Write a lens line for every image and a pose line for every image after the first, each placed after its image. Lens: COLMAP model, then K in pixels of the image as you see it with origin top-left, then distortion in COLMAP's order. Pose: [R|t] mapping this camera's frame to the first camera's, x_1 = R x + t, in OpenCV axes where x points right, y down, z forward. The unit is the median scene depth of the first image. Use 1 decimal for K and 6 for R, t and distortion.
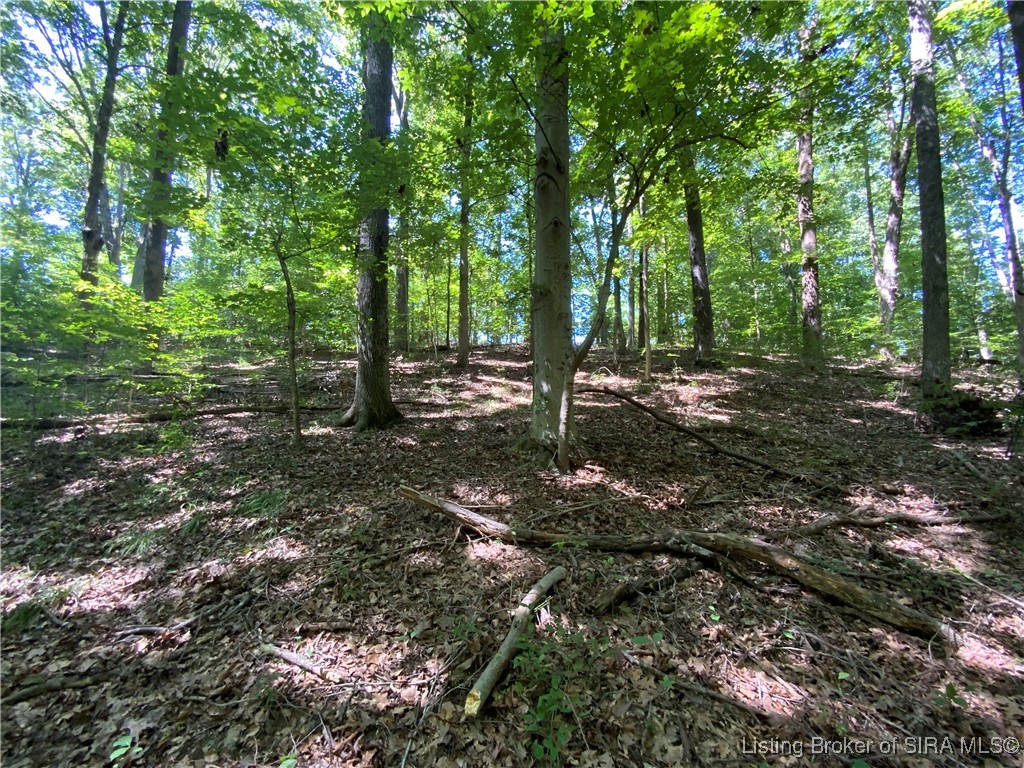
lens RADIAL K [[411.8, 0, 514.4], [0, 411.8, 375.3], [0, 0, 1]] dist [0.000047, -0.000089]
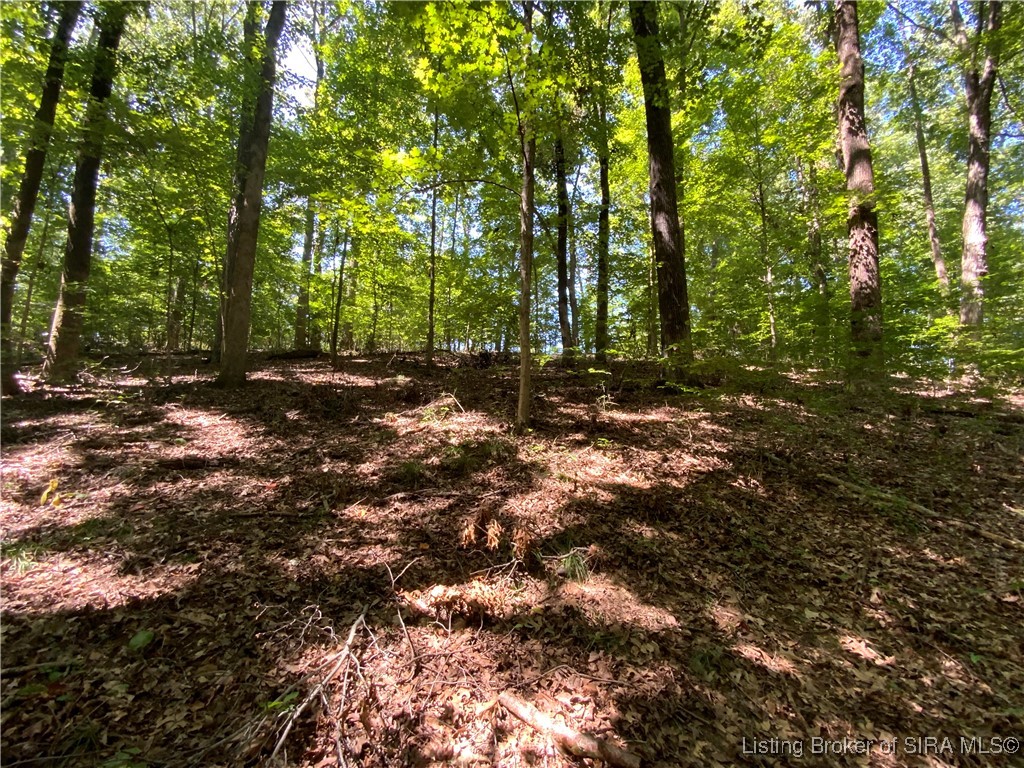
lens RADIAL K [[411.8, 0, 509.6], [0, 411.8, 390.0], [0, 0, 1]] dist [0.000047, -0.000089]
pose [[0.999462, 0.001323, -0.032773, 0.228770], [-0.001680, 0.999940, -0.010865, -0.015009], [0.032757, 0.010914, 0.999404, 0.390522]]
